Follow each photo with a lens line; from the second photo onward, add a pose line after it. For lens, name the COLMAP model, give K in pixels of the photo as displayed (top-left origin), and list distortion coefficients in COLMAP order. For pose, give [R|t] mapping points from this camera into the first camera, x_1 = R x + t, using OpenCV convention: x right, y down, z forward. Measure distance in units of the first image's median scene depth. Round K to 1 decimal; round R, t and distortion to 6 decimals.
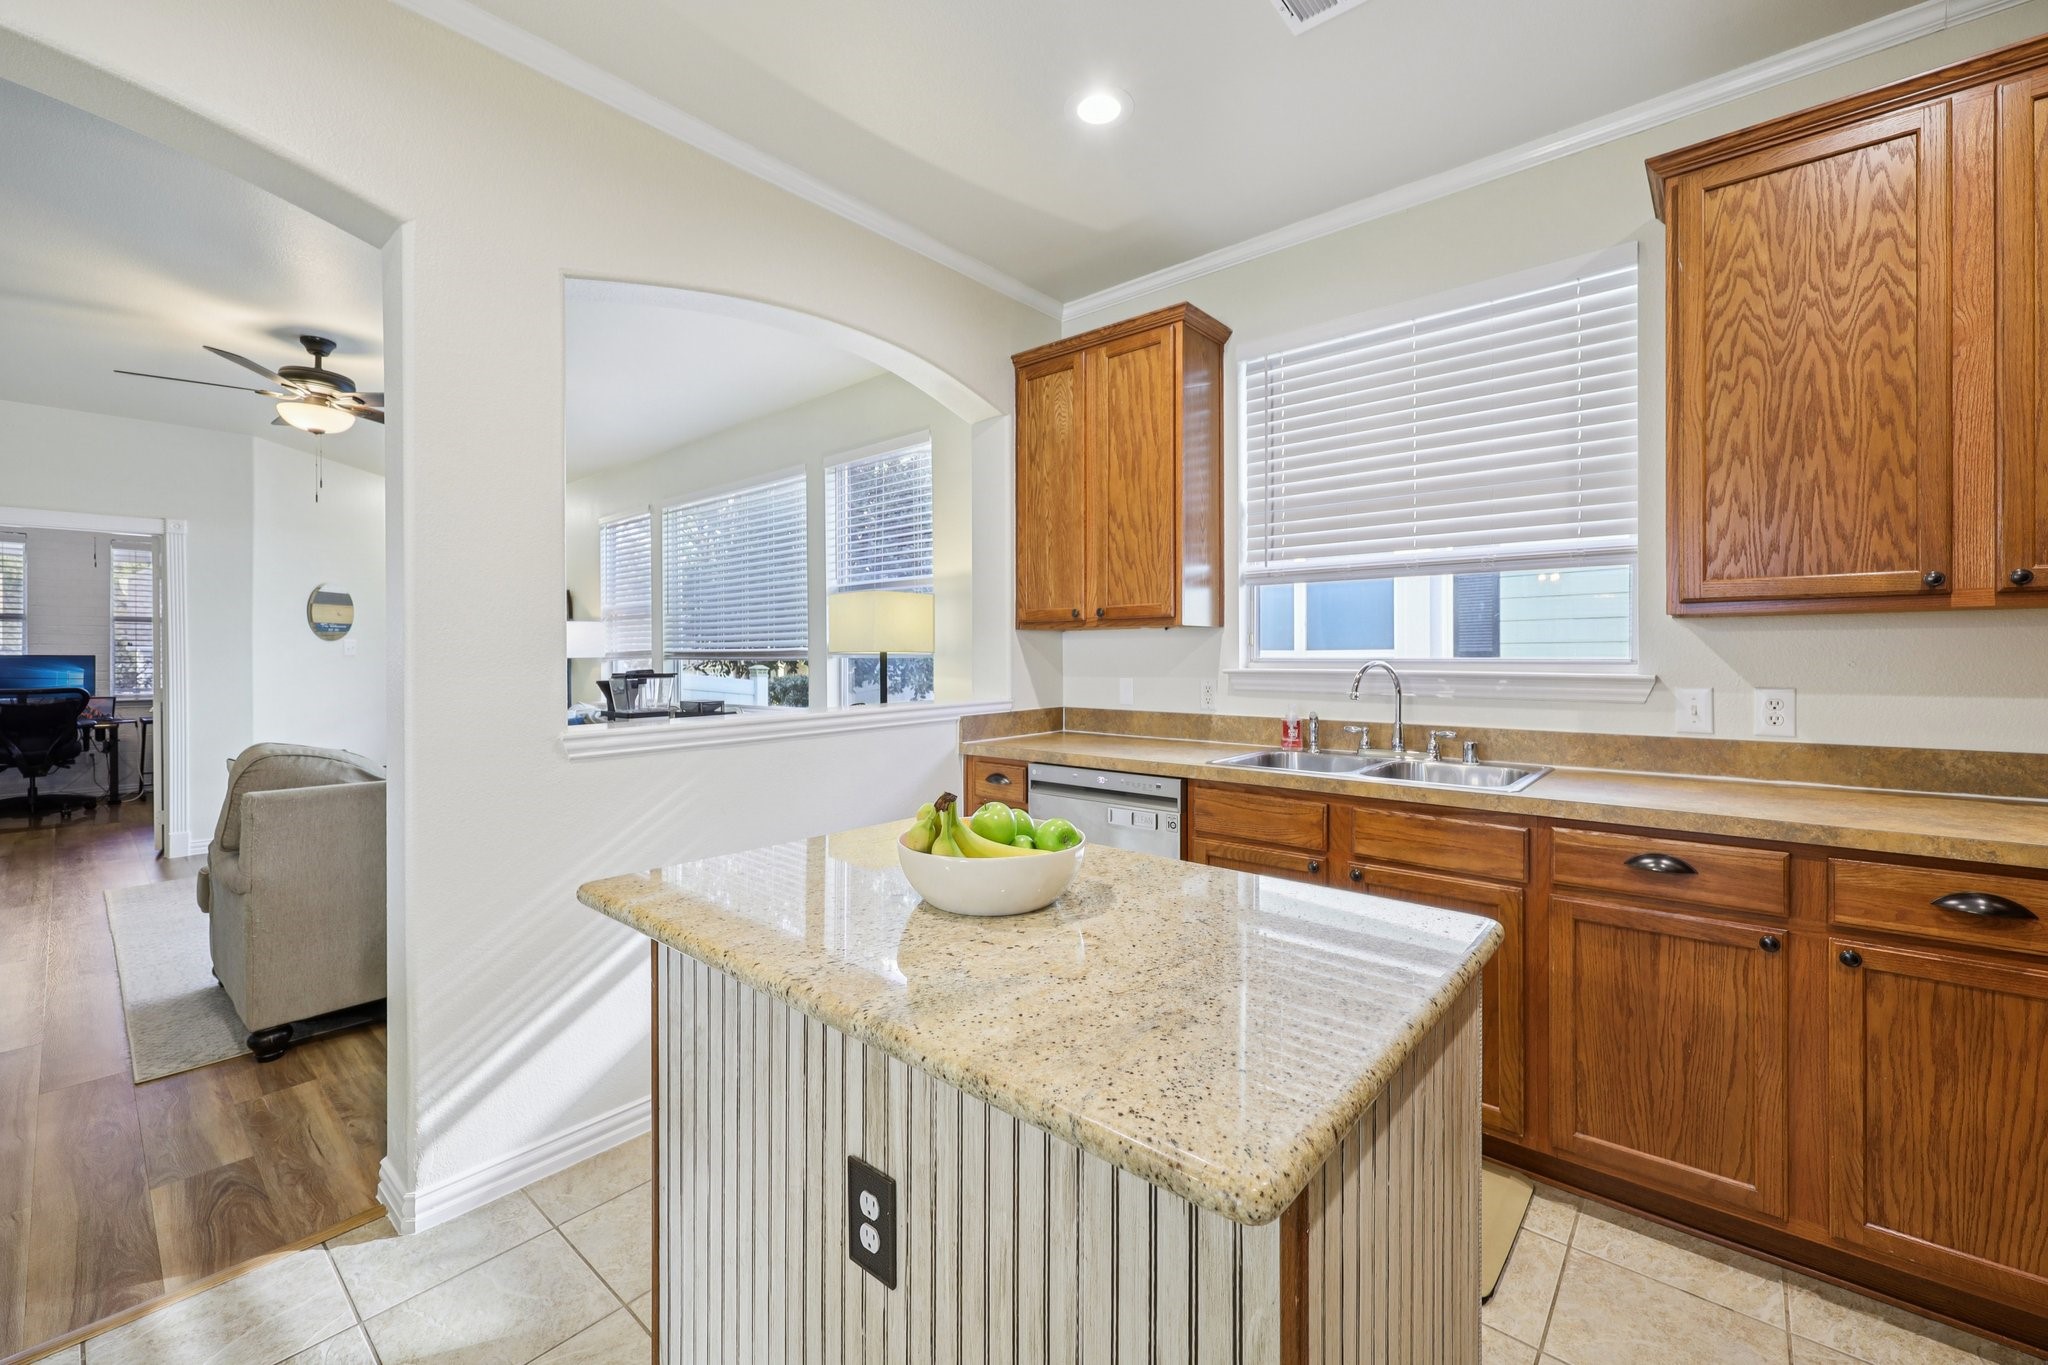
lens RADIAL K [[832.9, 0, 1026.2], [0, 832.9, 656.5], [0, 0, 1]] dist [0.000038, -0.000542]
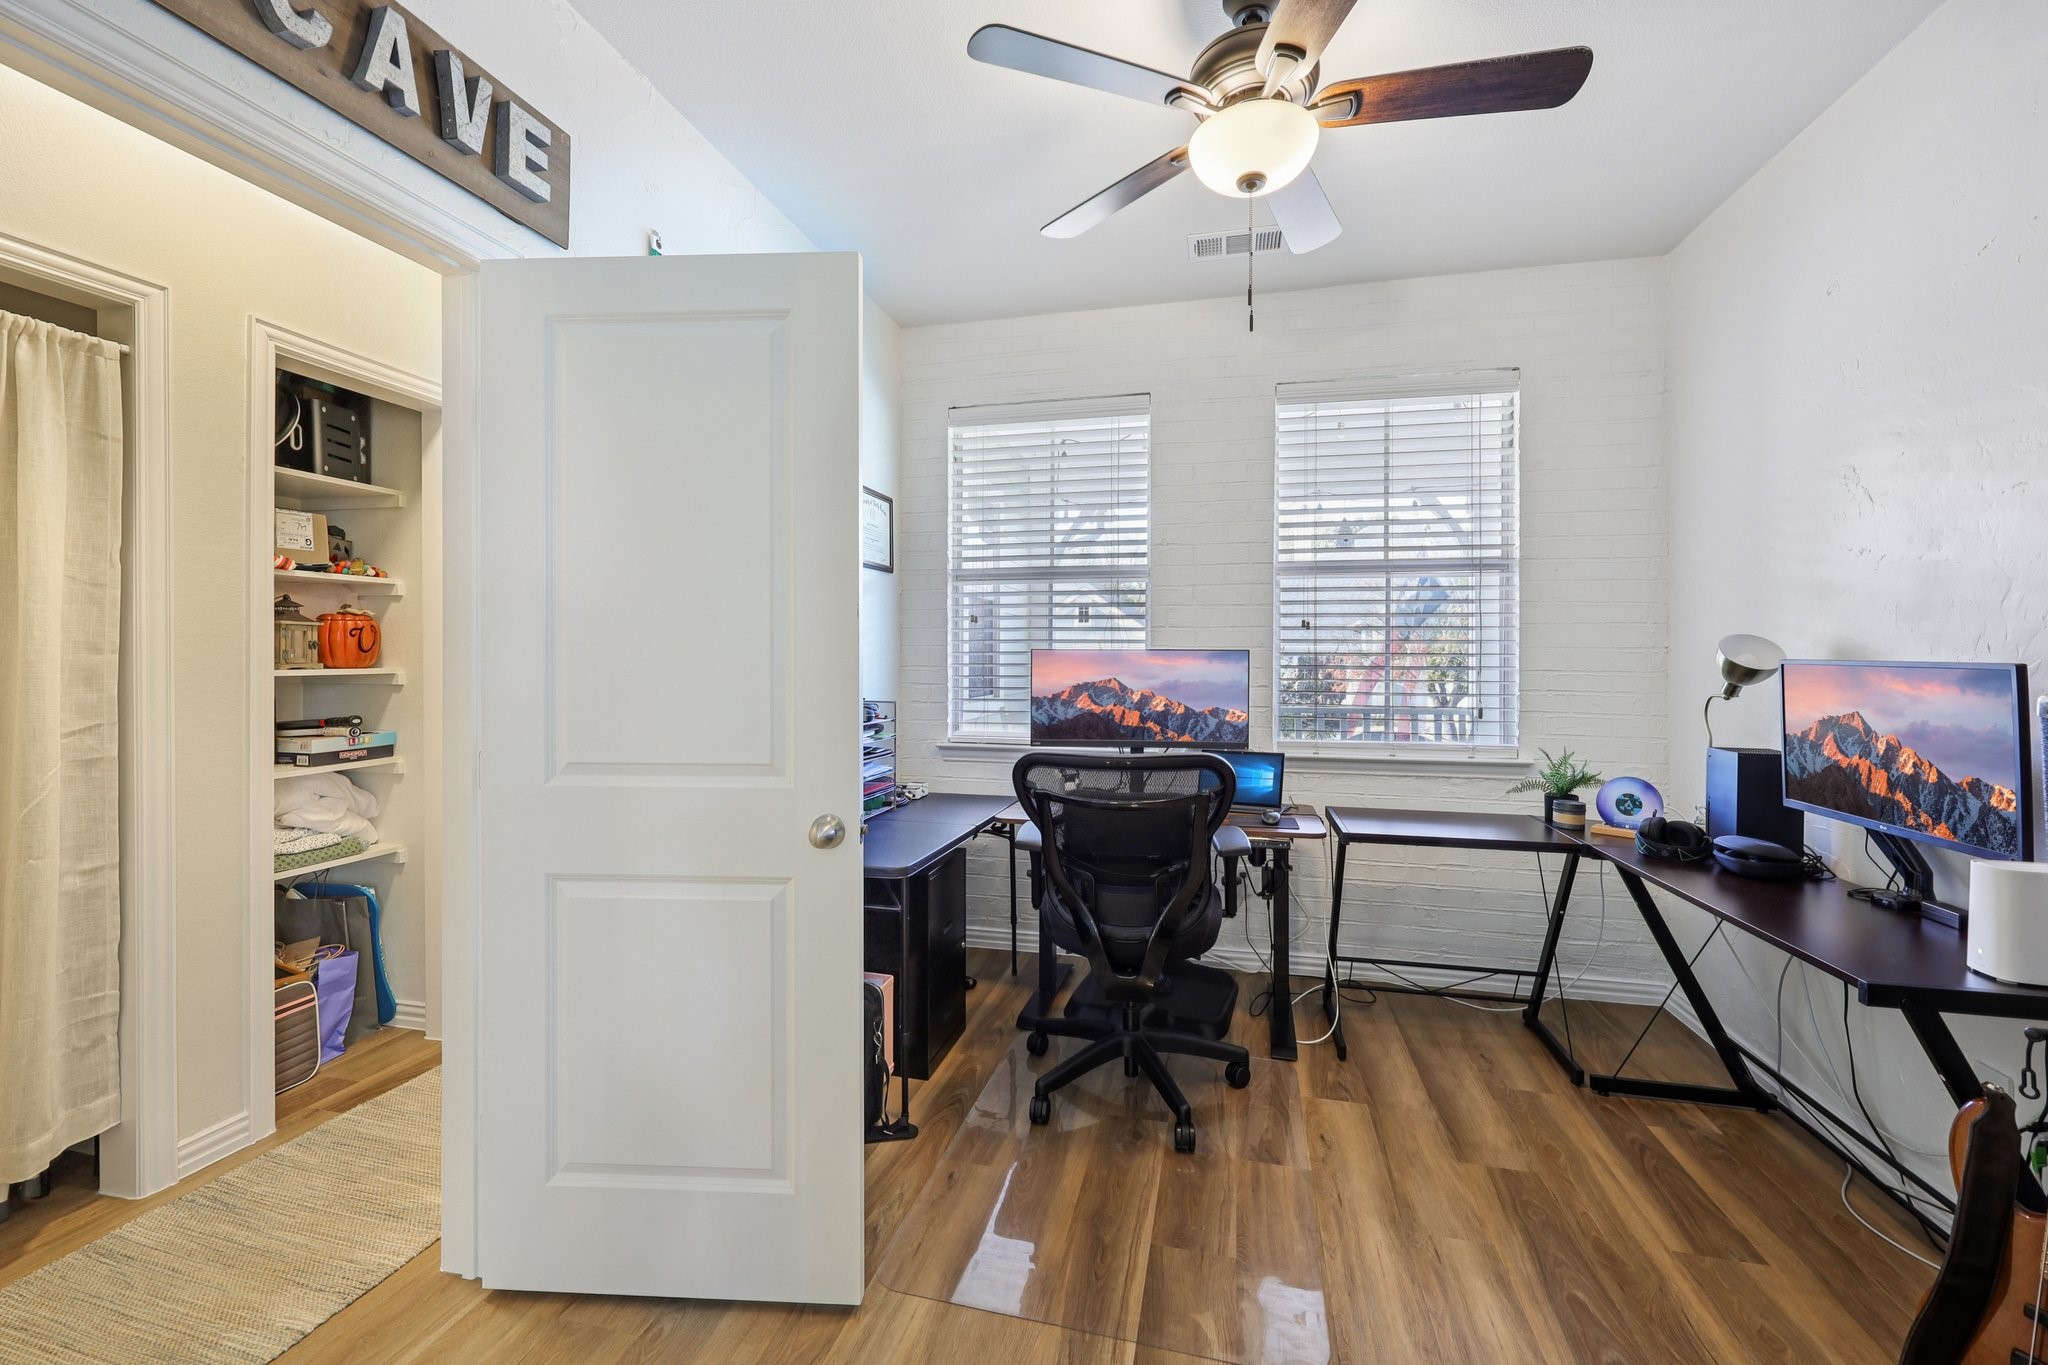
lens RADIAL K [[829.2, 0, 1033.3], [0, 829.2, 658.2], [0, 0, 1]] dist [0.001243, -0.000595]
pose [[0.470673, 0.008681, -0.882265, -3.159768], [-0.005132, 0.999962, 0.007101, 0.007122], [0.882293, 0.001185, 0.470699, 2.796664]]
